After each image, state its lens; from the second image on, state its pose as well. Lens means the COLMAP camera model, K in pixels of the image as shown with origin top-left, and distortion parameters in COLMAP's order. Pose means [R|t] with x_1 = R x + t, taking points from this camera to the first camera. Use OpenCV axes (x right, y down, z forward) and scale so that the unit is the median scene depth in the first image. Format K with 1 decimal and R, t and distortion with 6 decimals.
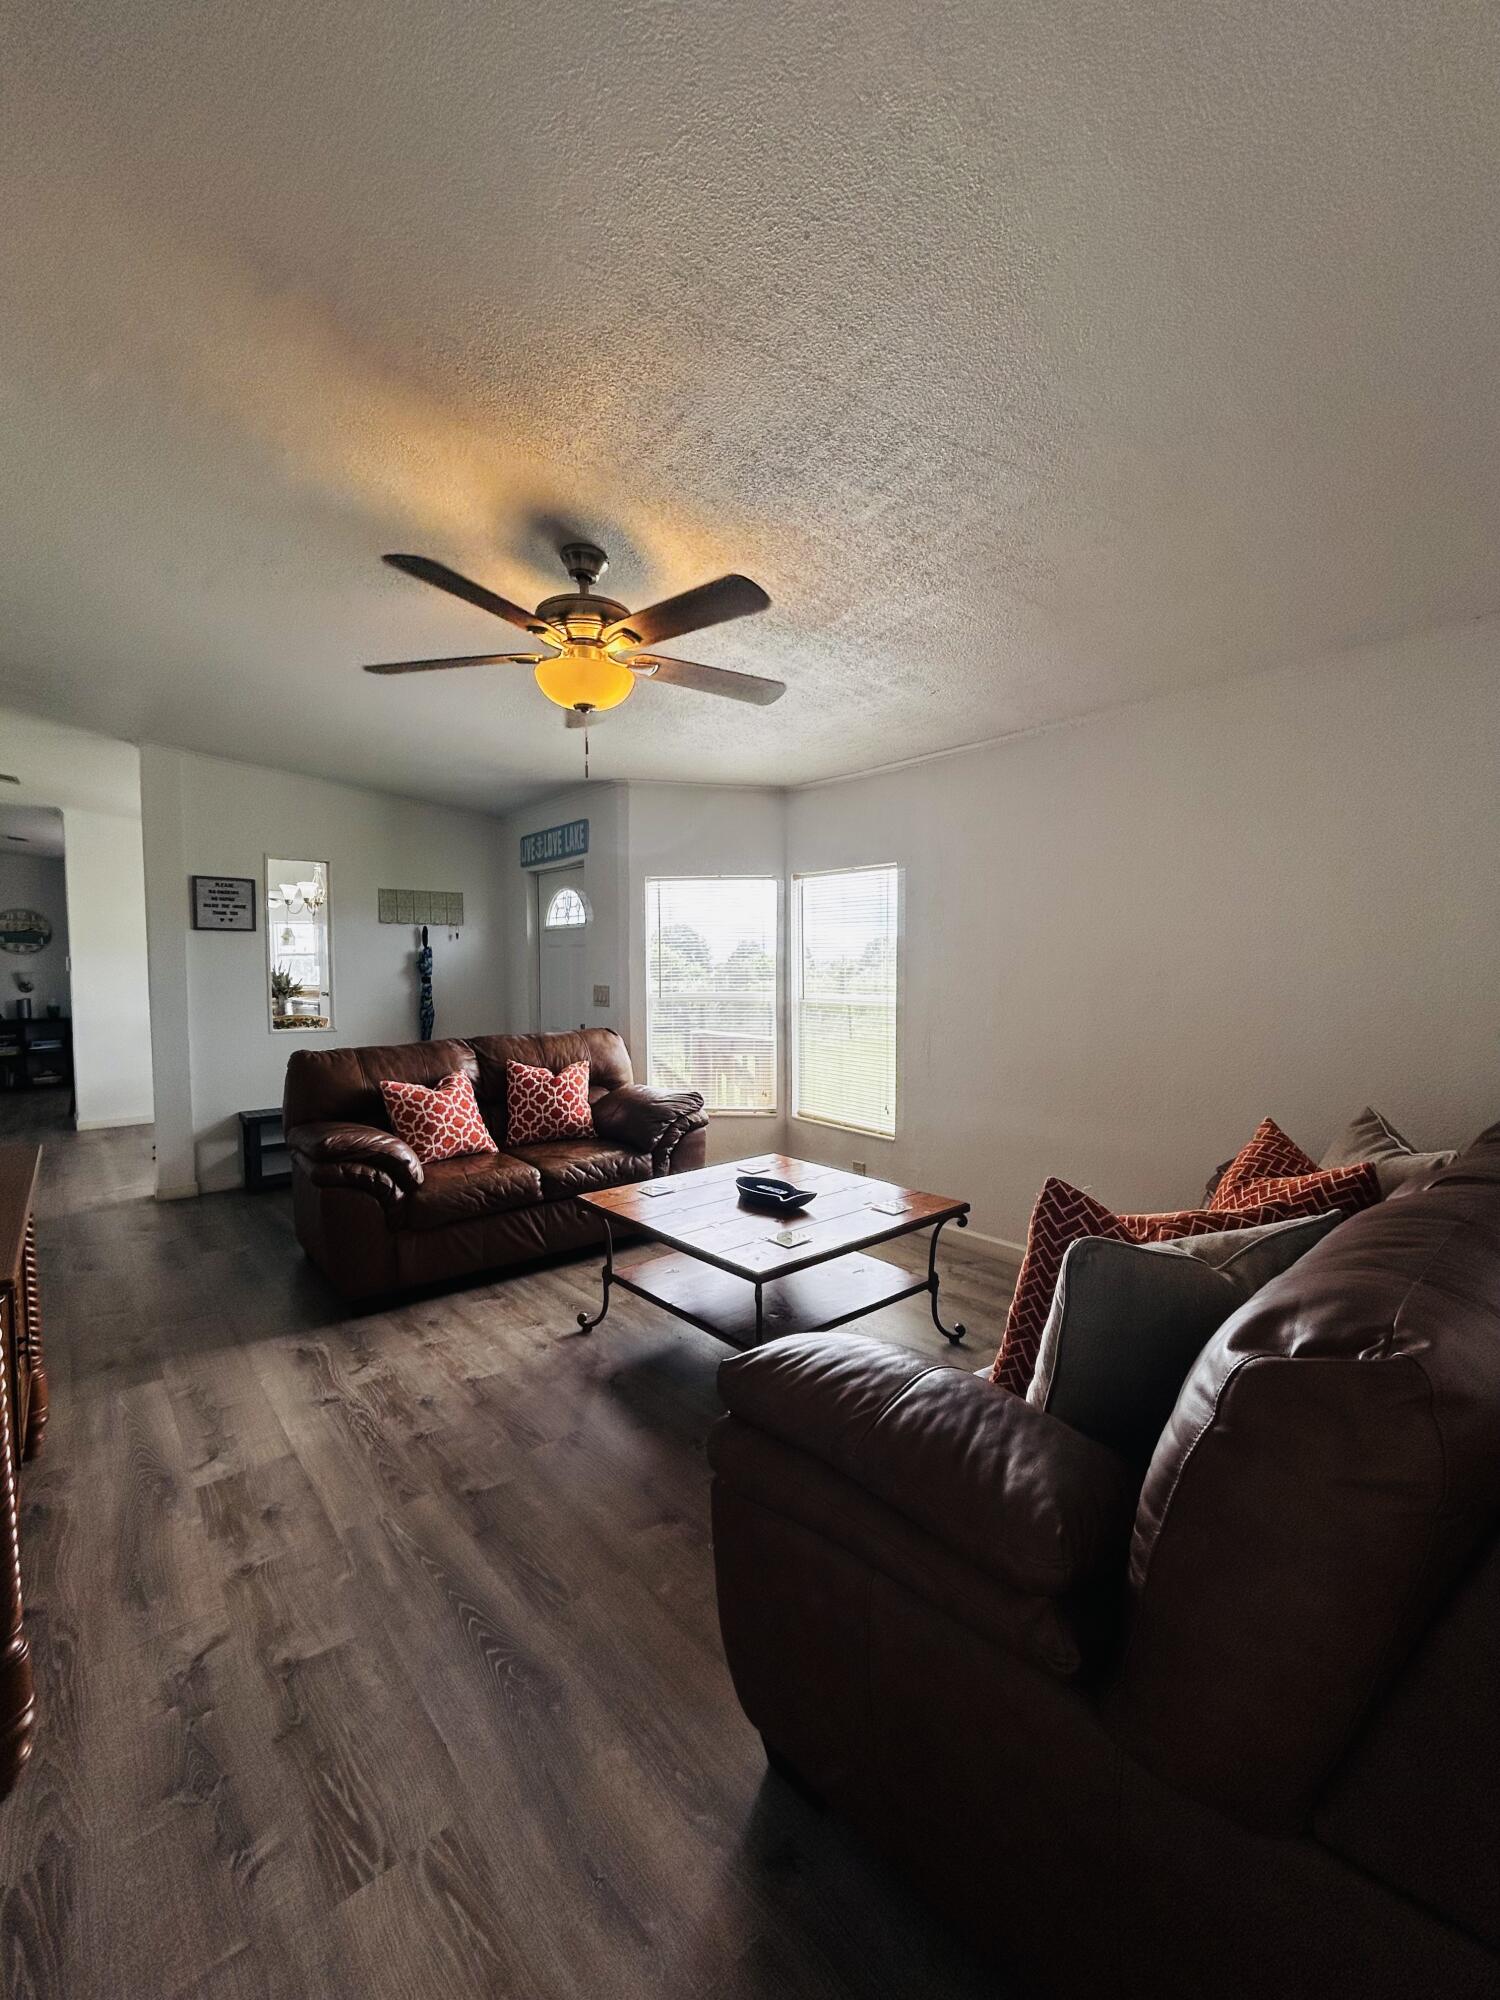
lens RADIAL K [[811.1, 0, 748.8], [0, 811.1, 1003.9], [0, 0, 1]] dist [0.001709, 0.000246]
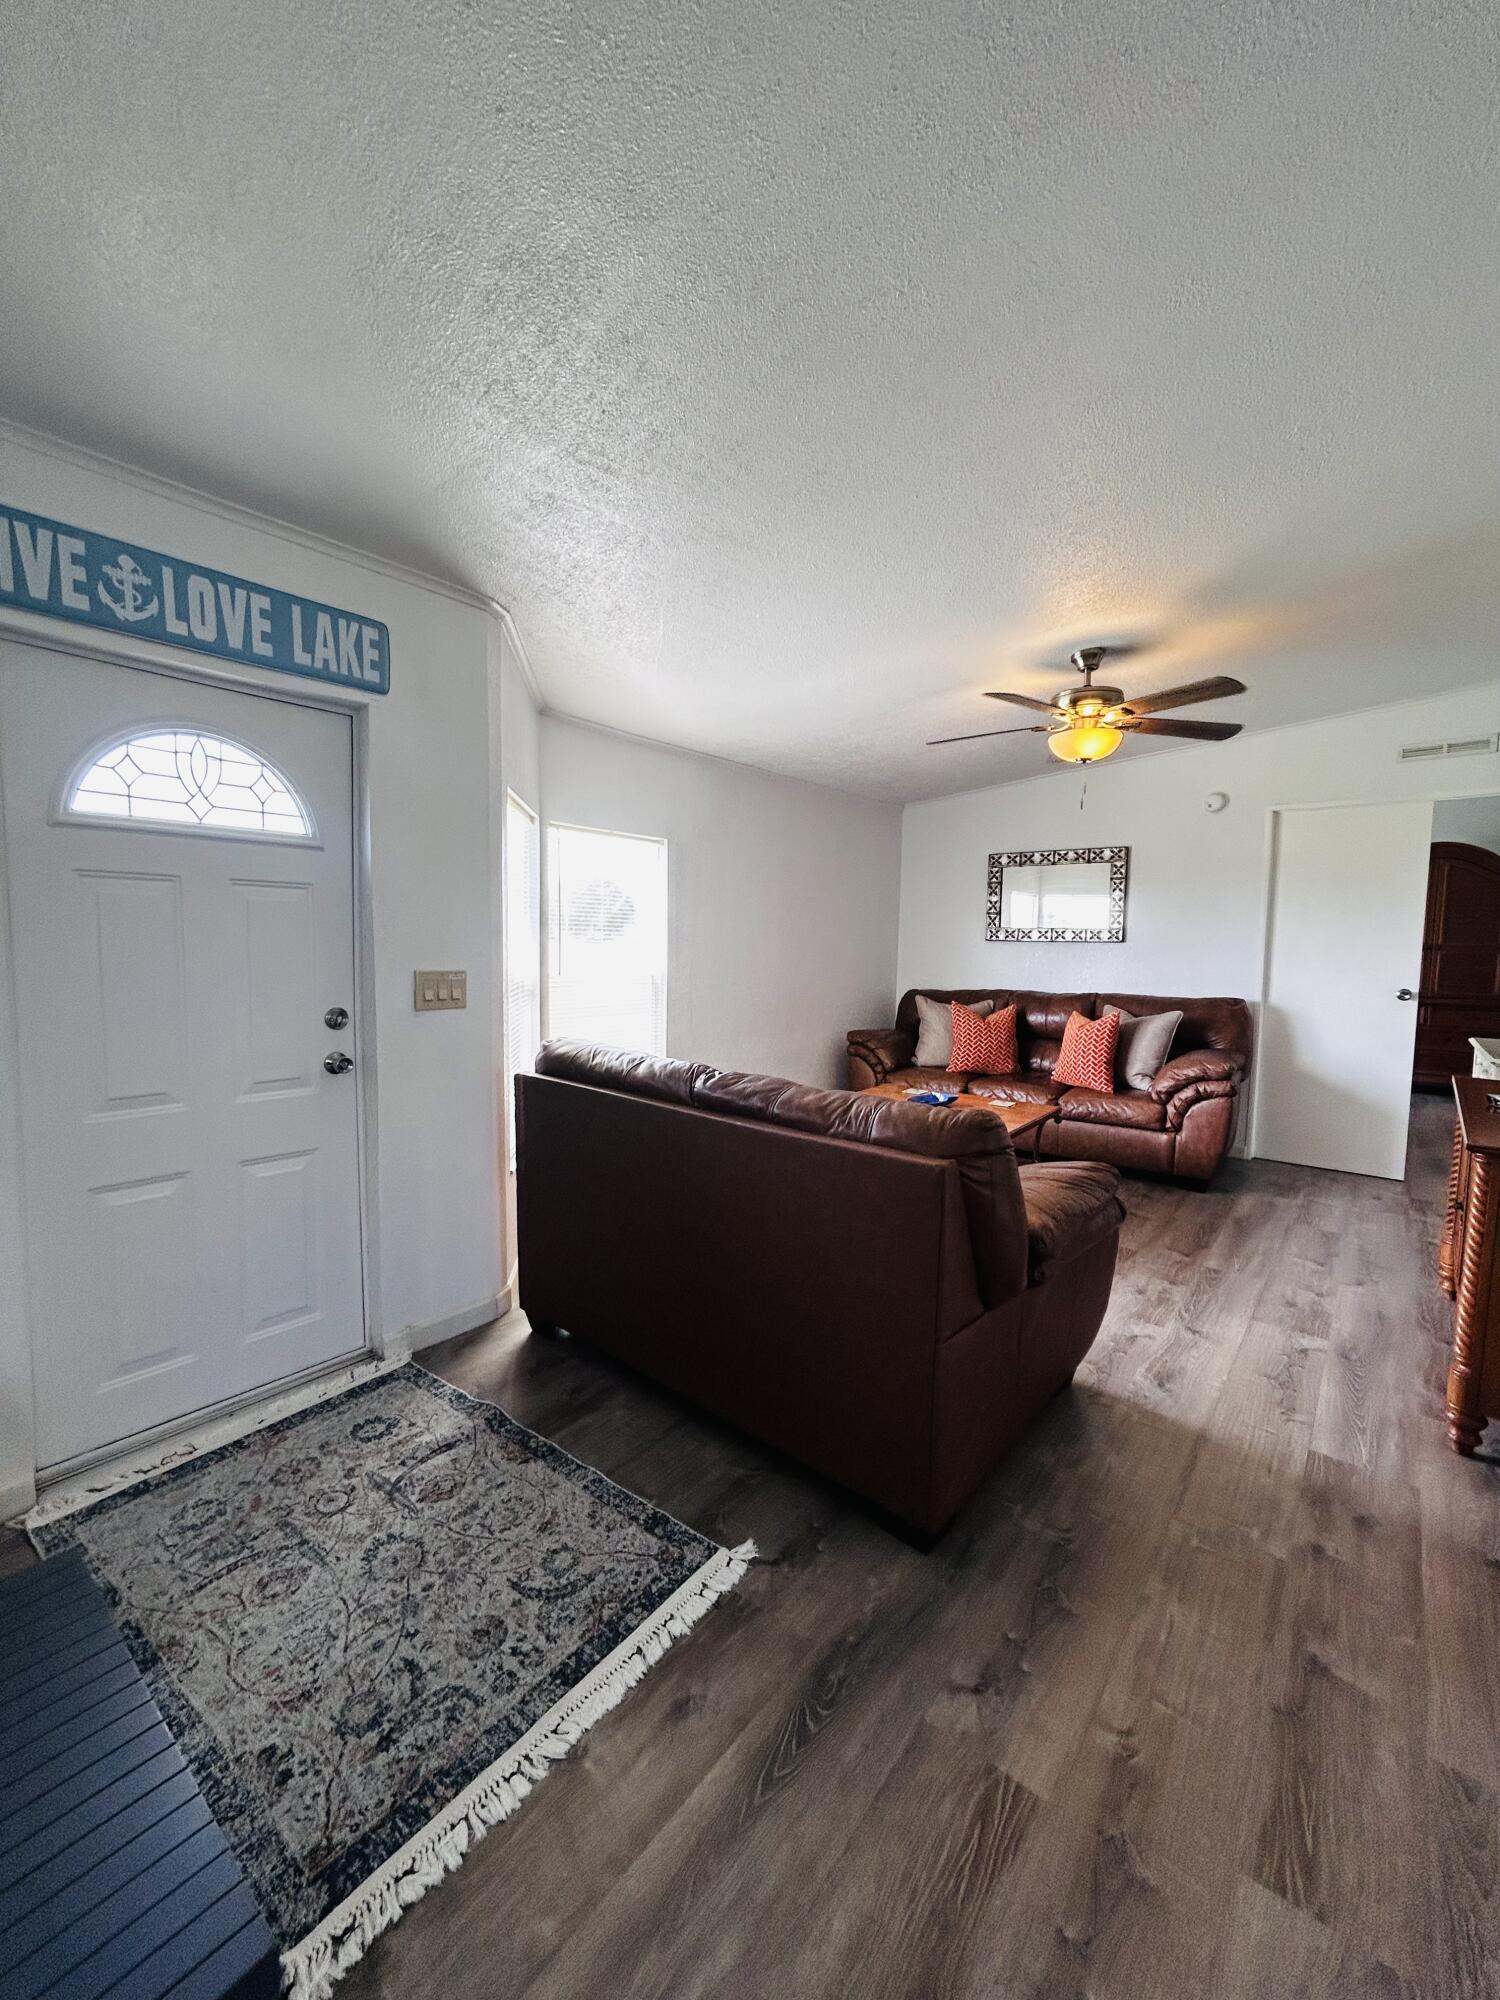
lens RADIAL K [[811.1, 0, 754.9], [0, 811.1, 1002.1], [0, 0, 1]] dist [0.001709, 0.000246]
pose [[-0.189659, -0.086201, 0.978059, -1.455328], [0.029679, 0.995180, 0.093466, -0.090206], [-0.981401, 0.046754, -0.186187, 1.773749]]
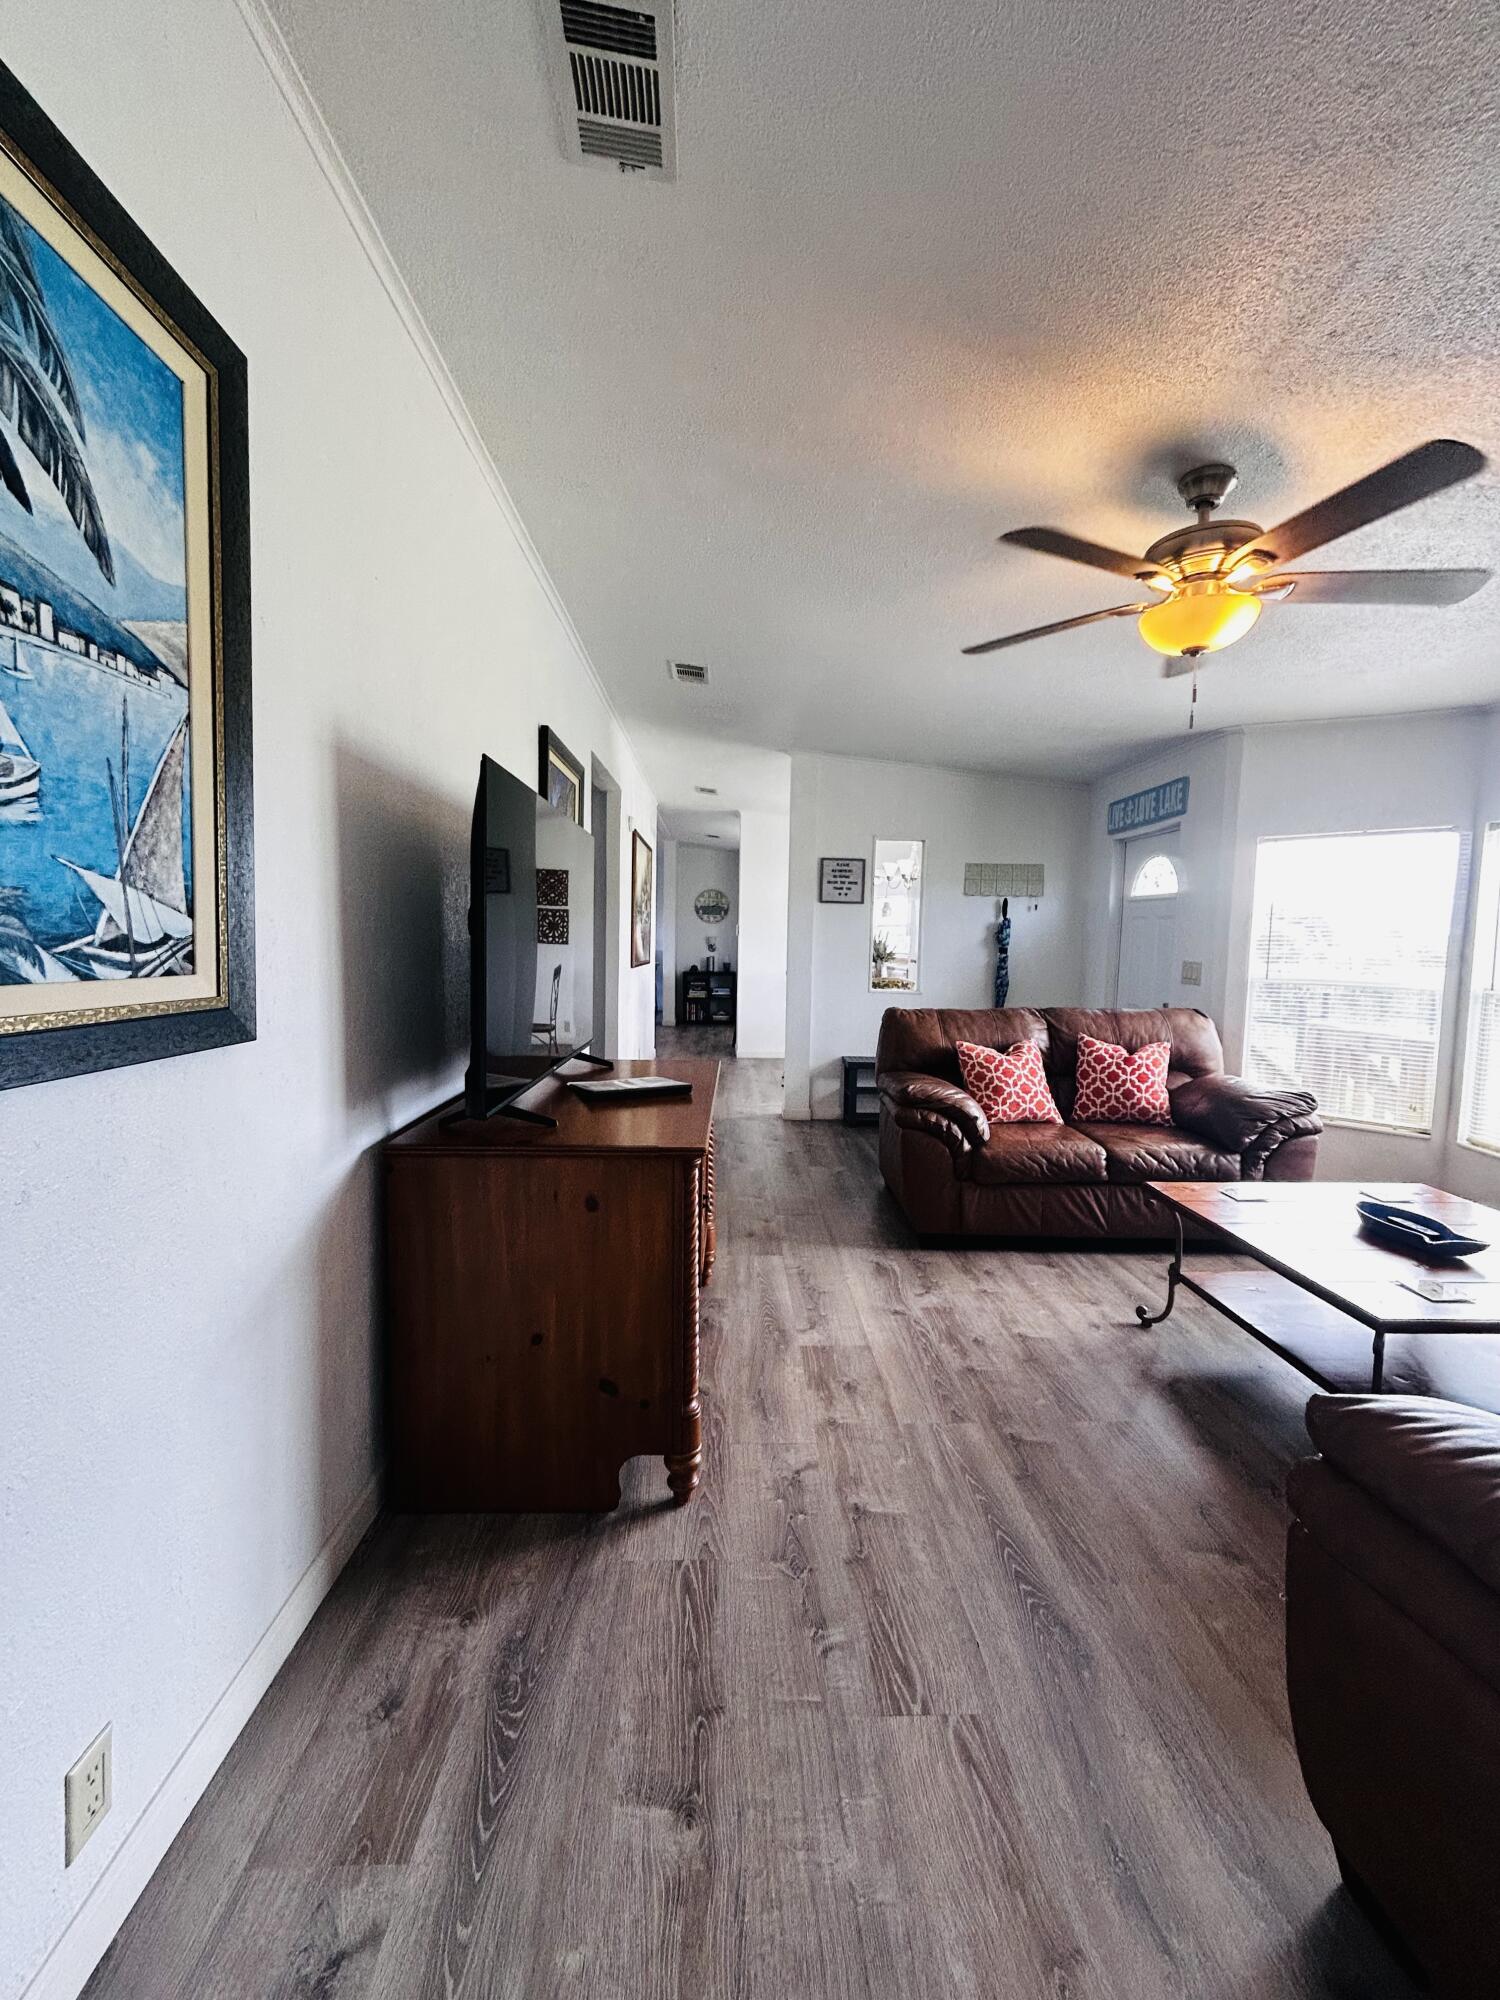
lens RADIAL K [[811.1, 0, 751.0], [0, 811.1, 1002.1], [0, 0, 1]] dist [0.001709, 0.000246]
pose [[0.778558, 0.070002, -0.623656, 0.004988], [-0.051247, 0.997532, 0.047992, 0.007692], [0.625477, -0.005404, 0.780224, -0.020870]]
